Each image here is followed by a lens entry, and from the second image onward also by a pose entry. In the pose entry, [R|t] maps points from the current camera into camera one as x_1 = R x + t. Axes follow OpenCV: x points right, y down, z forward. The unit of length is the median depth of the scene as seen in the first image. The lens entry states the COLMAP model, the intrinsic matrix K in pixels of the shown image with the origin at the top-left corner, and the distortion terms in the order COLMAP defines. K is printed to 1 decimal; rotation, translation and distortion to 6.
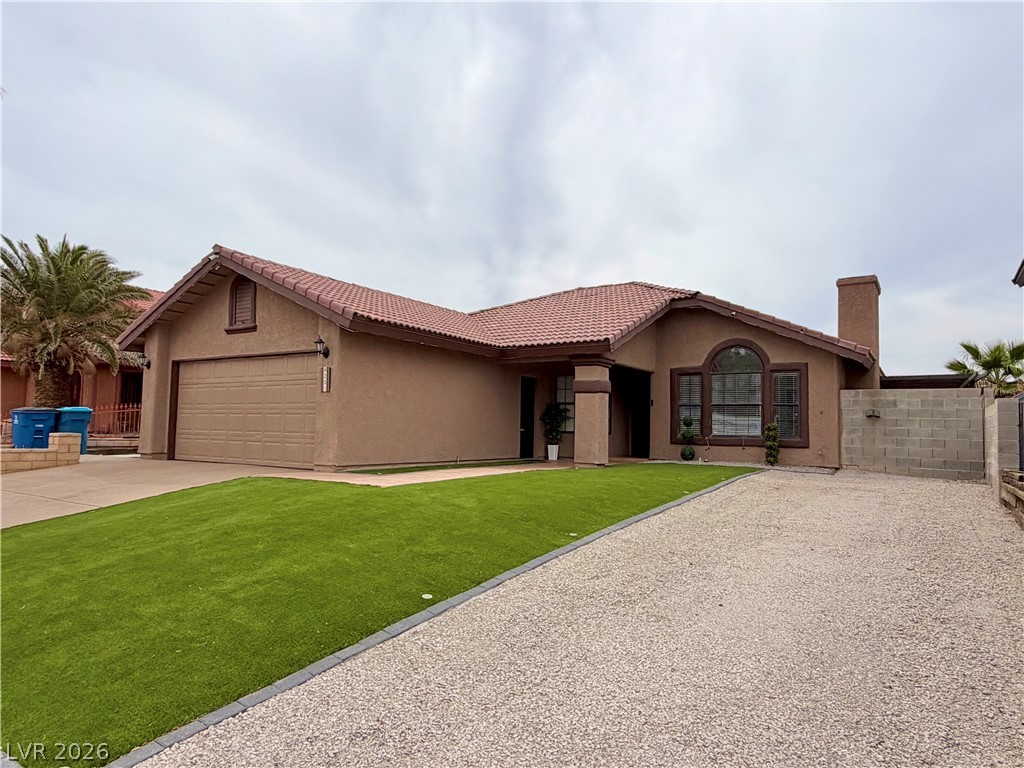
lens RADIAL K [[620.1, 0, 506.6], [0, 620.1, 384.7], [0, 0, 1]] dist [0.000064, -0.000852]
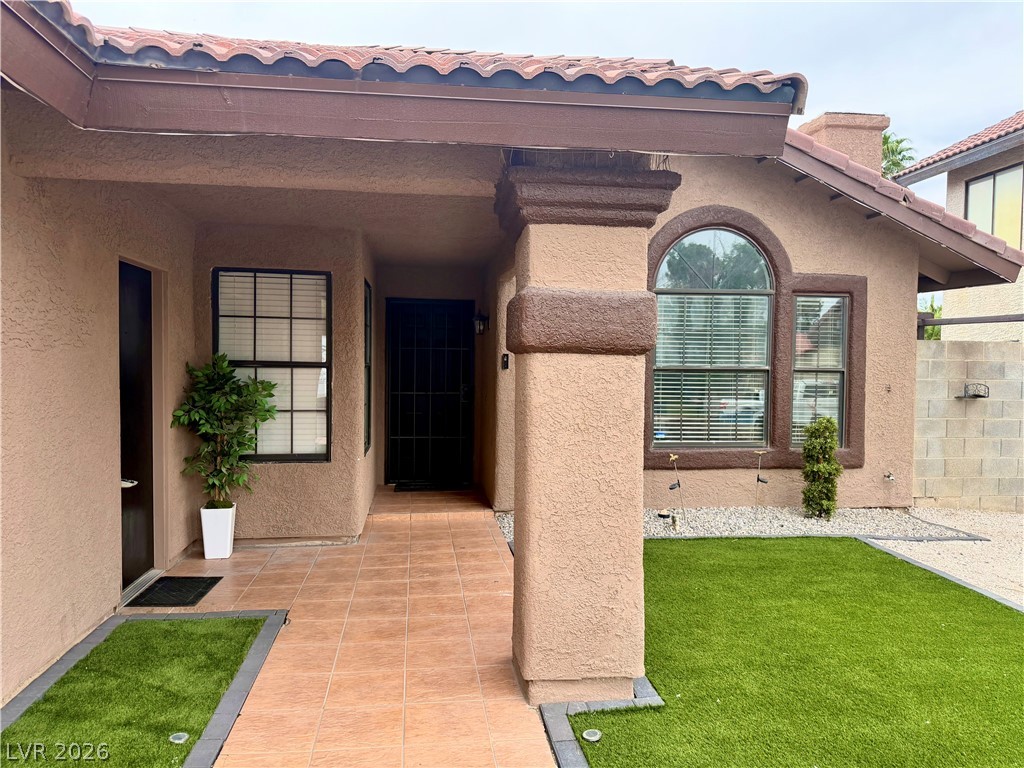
lens RADIAL K [[715.5, 0, 512.0], [0, 715.5, 387.6], [0, 0, 1]] dist [0.060260, -0.082664]
pose [[0.757680, -0.034362, 0.651721, -0.047680], [-0.040949, 0.994142, 0.100023, 0.001926], [-0.651340, -0.102473, 0.751835, 0.759955]]
